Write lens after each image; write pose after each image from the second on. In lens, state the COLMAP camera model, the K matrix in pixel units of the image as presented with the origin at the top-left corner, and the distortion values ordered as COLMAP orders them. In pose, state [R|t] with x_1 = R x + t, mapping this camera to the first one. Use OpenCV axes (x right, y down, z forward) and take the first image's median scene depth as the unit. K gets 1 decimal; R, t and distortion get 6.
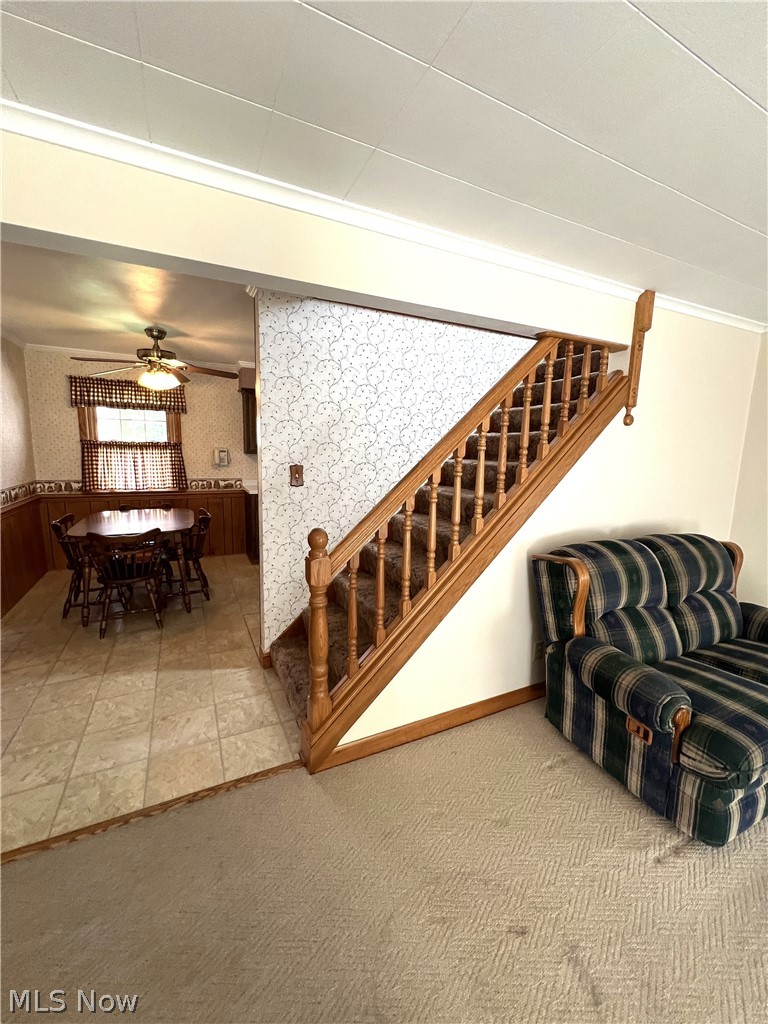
lens RADIAL K [[410.1, 0, 385.1], [0, 410.1, 510.3], [0, 0, 1]] dist [-0.003481, 0.000327]
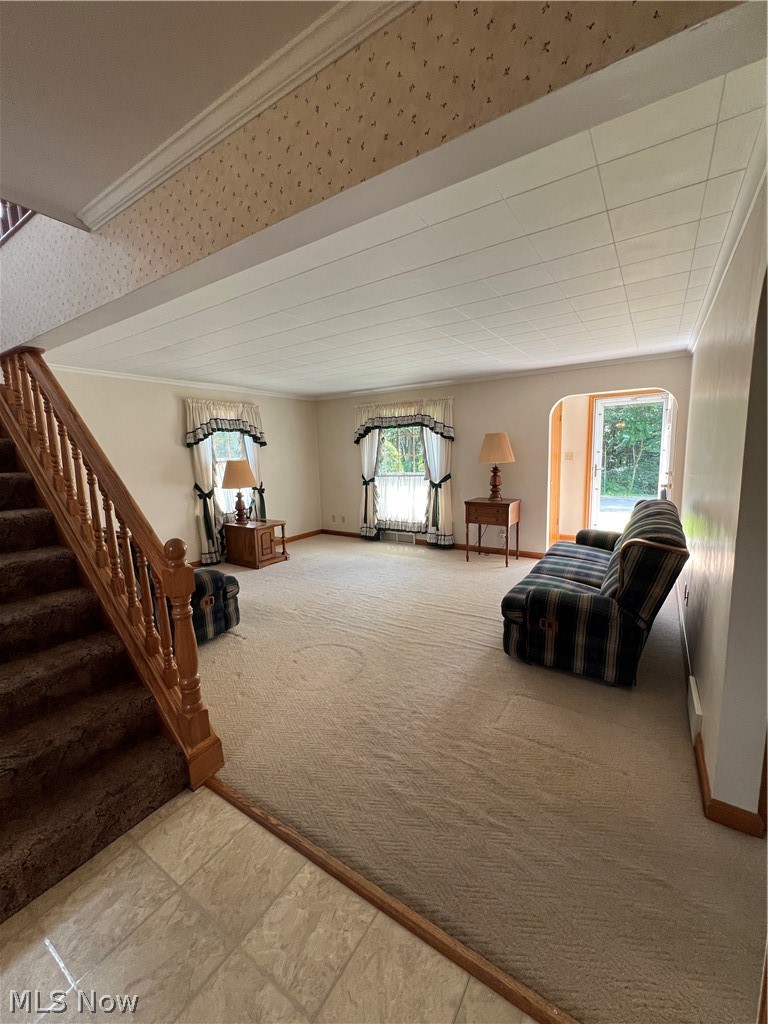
lens RADIAL K [[410.1, 0, 385.1], [0, 410.1, 510.3], [0, 0, 1]] dist [-0.003481, 0.000327]
pose [[-0.507070, -0.133381, 0.851522, -0.636183], [0.150688, 0.959018, 0.239951, -0.092656], [-0.848630, 0.249986, -0.466191, 0.515519]]
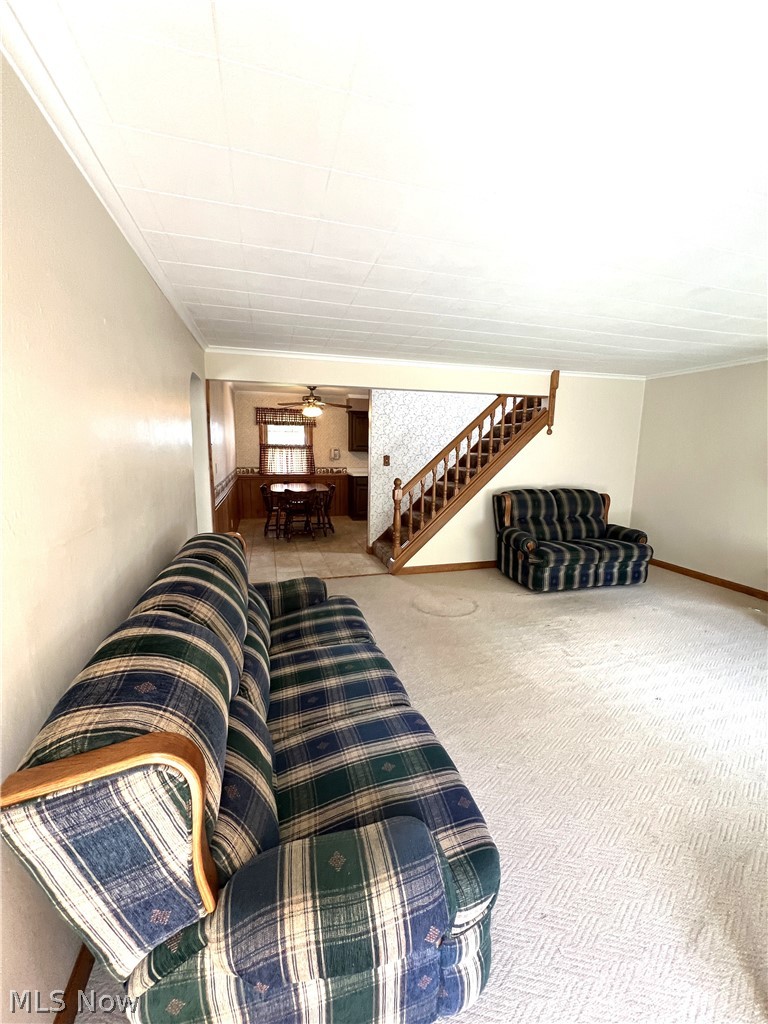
lens RADIAL K [[410.1, 0, 385.1], [0, 410.1, 510.3], [0, 0, 1]] dist [-0.003481, 0.000327]
pose [[0.984856, 0.017963, -0.172442, 0.106618], [-0.017738, 0.999839, 0.002844, 0.123514], [0.172465, 0.000258, 0.985016, -0.802113]]
